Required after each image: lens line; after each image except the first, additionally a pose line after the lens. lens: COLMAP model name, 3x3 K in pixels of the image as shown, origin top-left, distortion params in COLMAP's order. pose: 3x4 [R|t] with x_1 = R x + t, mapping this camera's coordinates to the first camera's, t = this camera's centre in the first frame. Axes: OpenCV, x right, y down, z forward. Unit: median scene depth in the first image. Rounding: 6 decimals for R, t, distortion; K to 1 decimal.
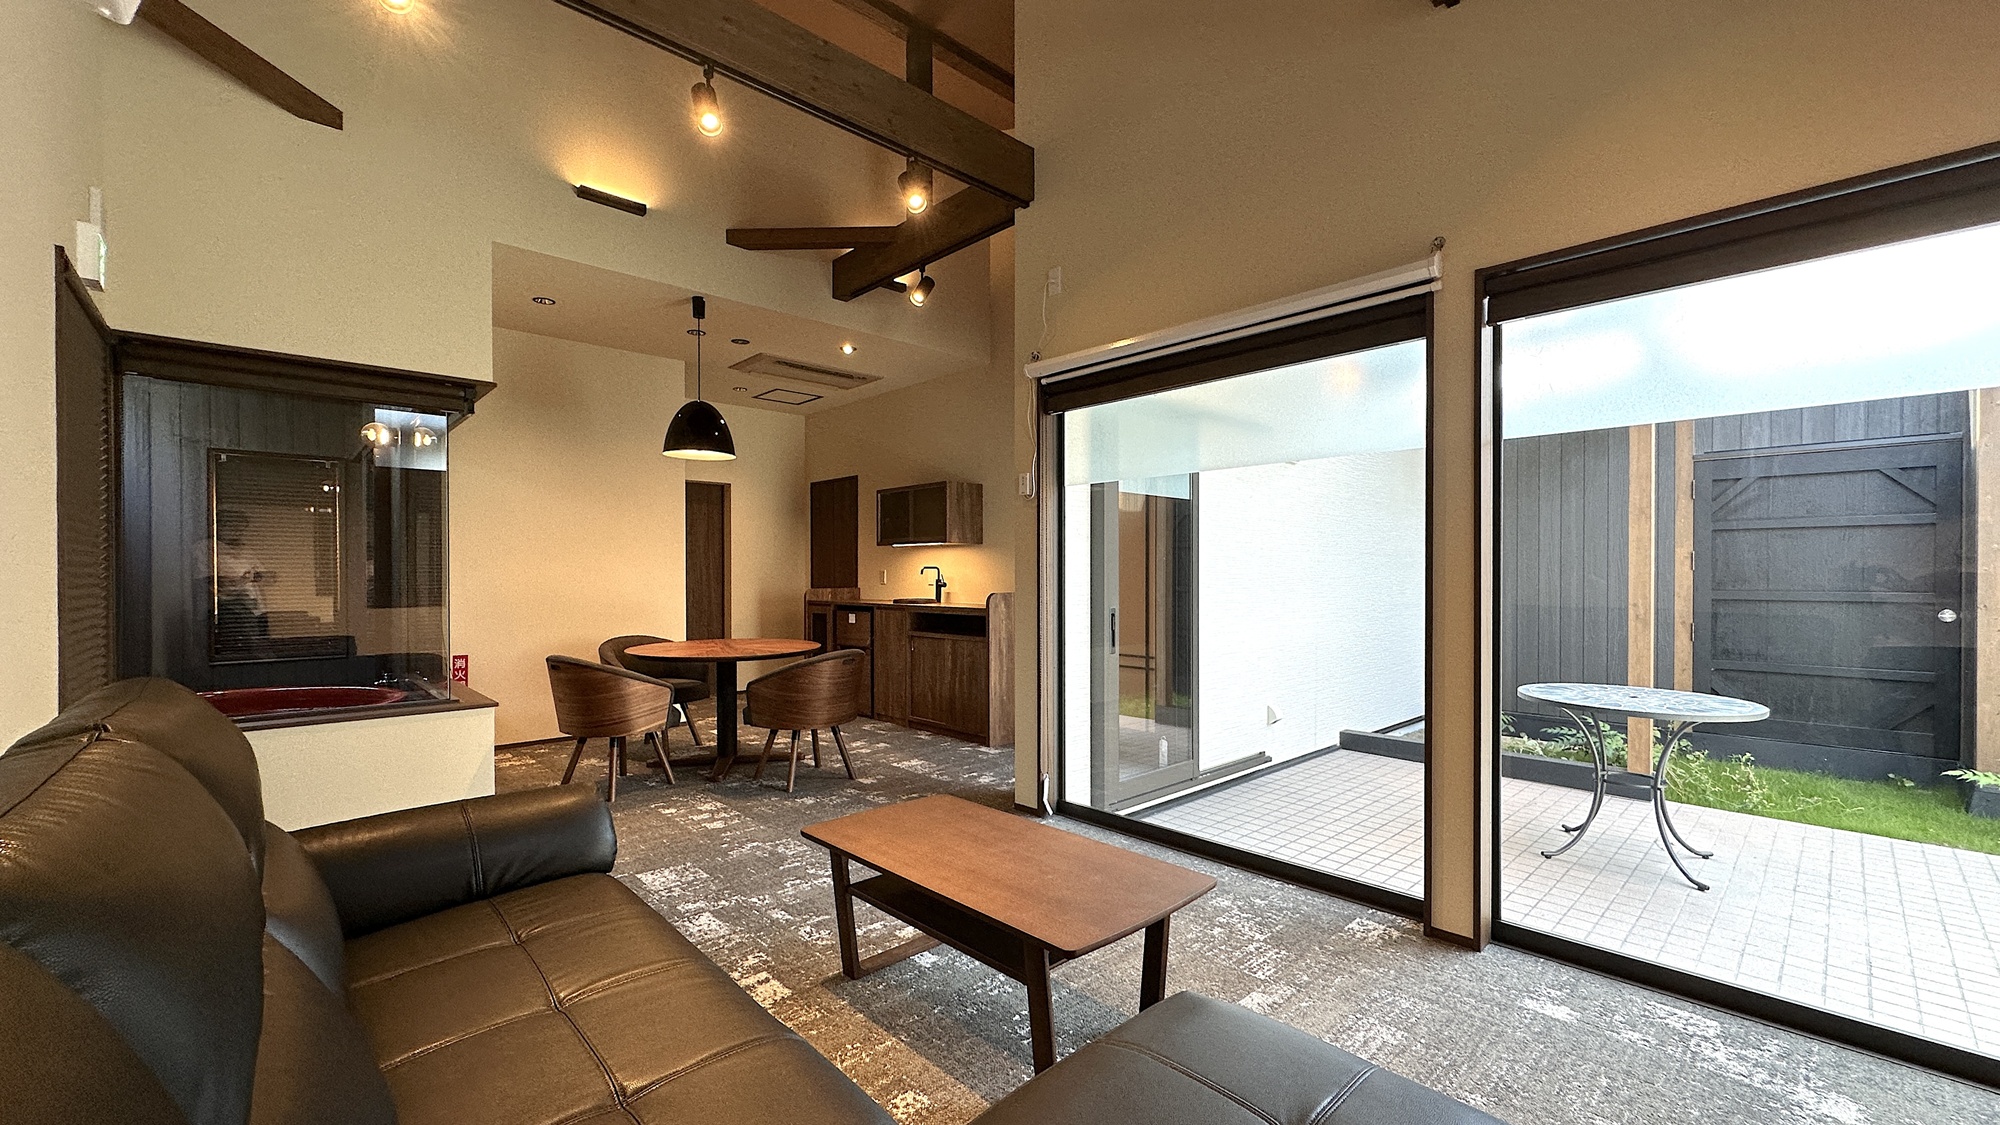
lens RADIAL K [[800.6, 0, 1000.0], [0, 800.6, 562.5], [0, 0, 1]] dist [-0.000587, -0.000080]
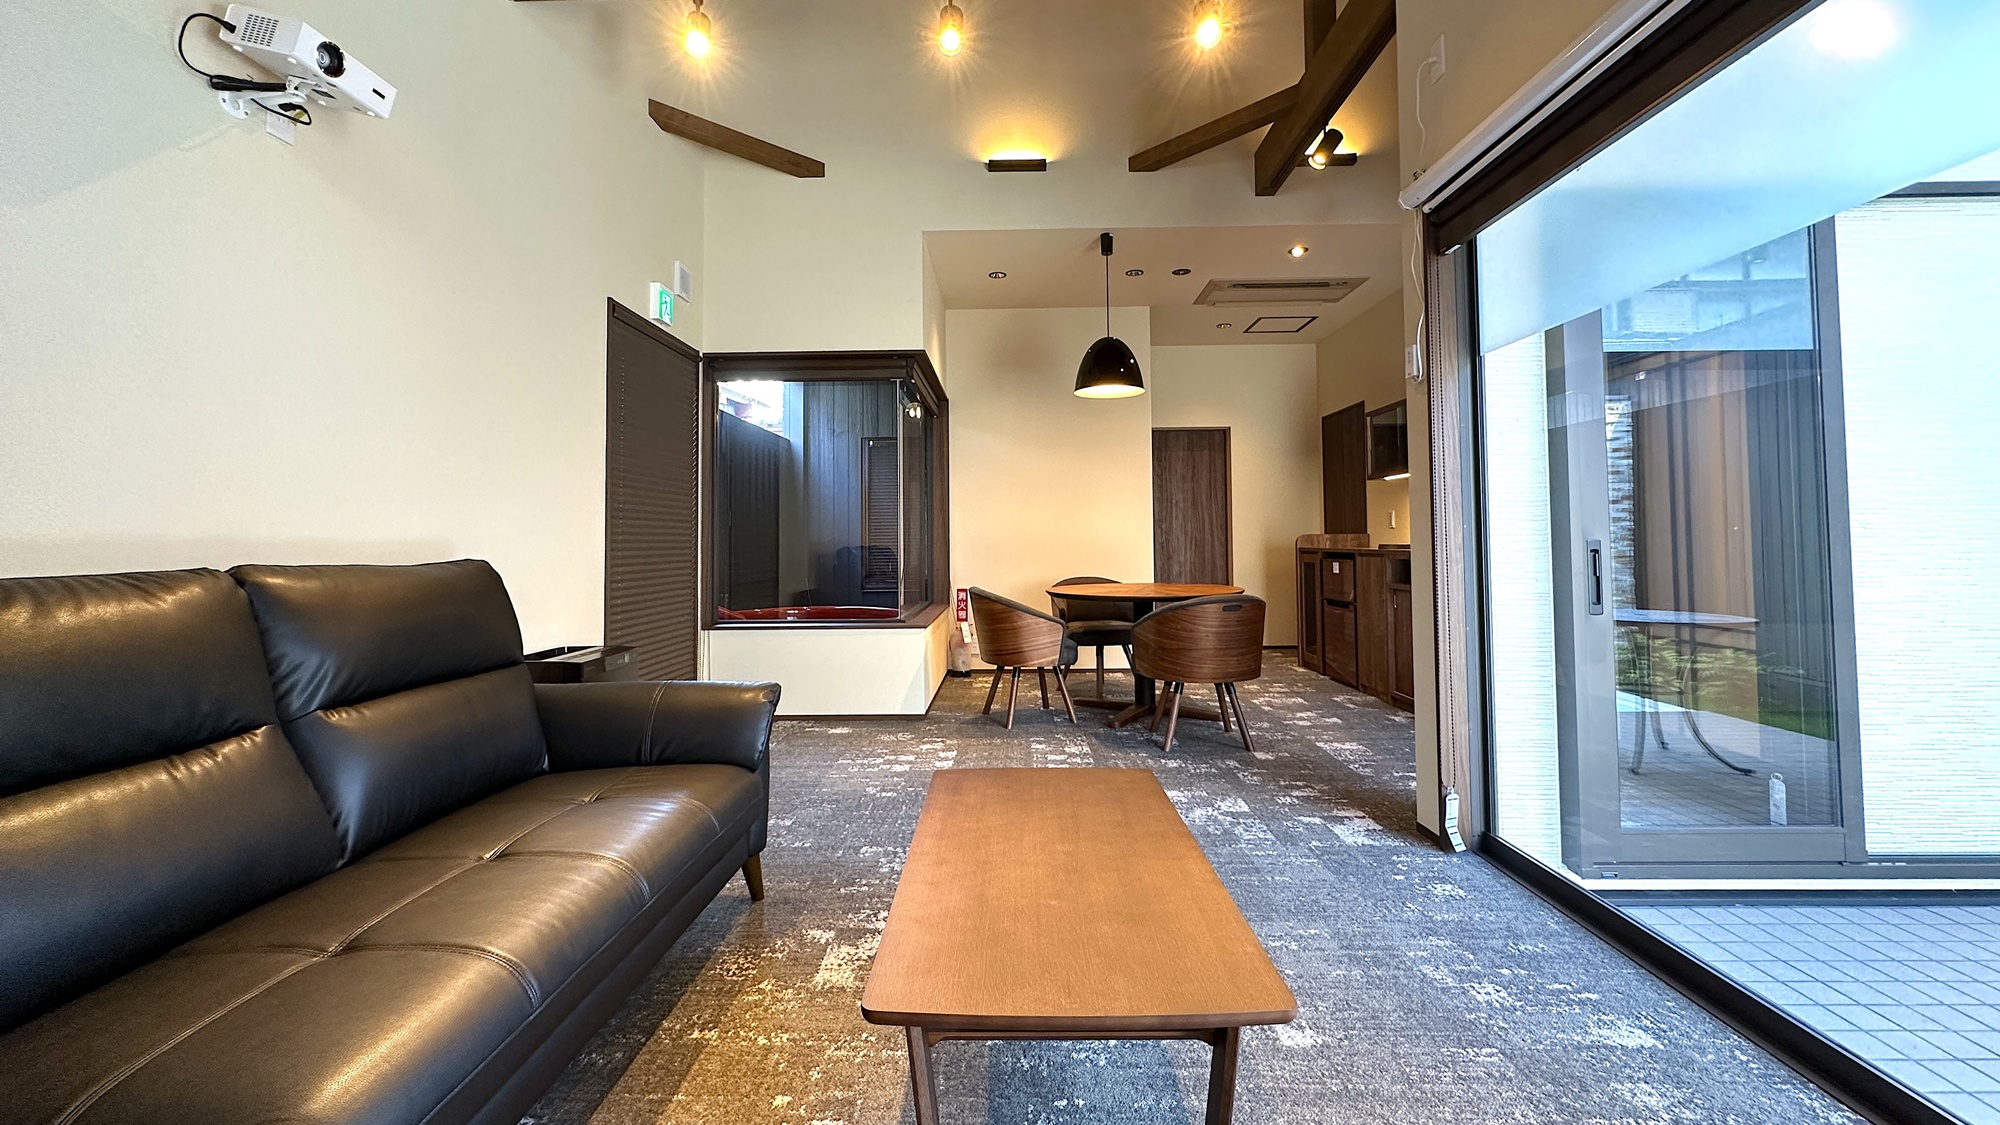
lens RADIAL K [[797.2, 0, 1002.4], [0, 797.2, 501.3], [0, 0, 1]] dist [-0.002378, -0.000606]
pose [[0.713301, -0.039857, -0.699724, 0.219945], [0.017623, 0.999086, -0.038945, 0.038039], [0.700637, 0.015449, 0.713351, 0.218062]]
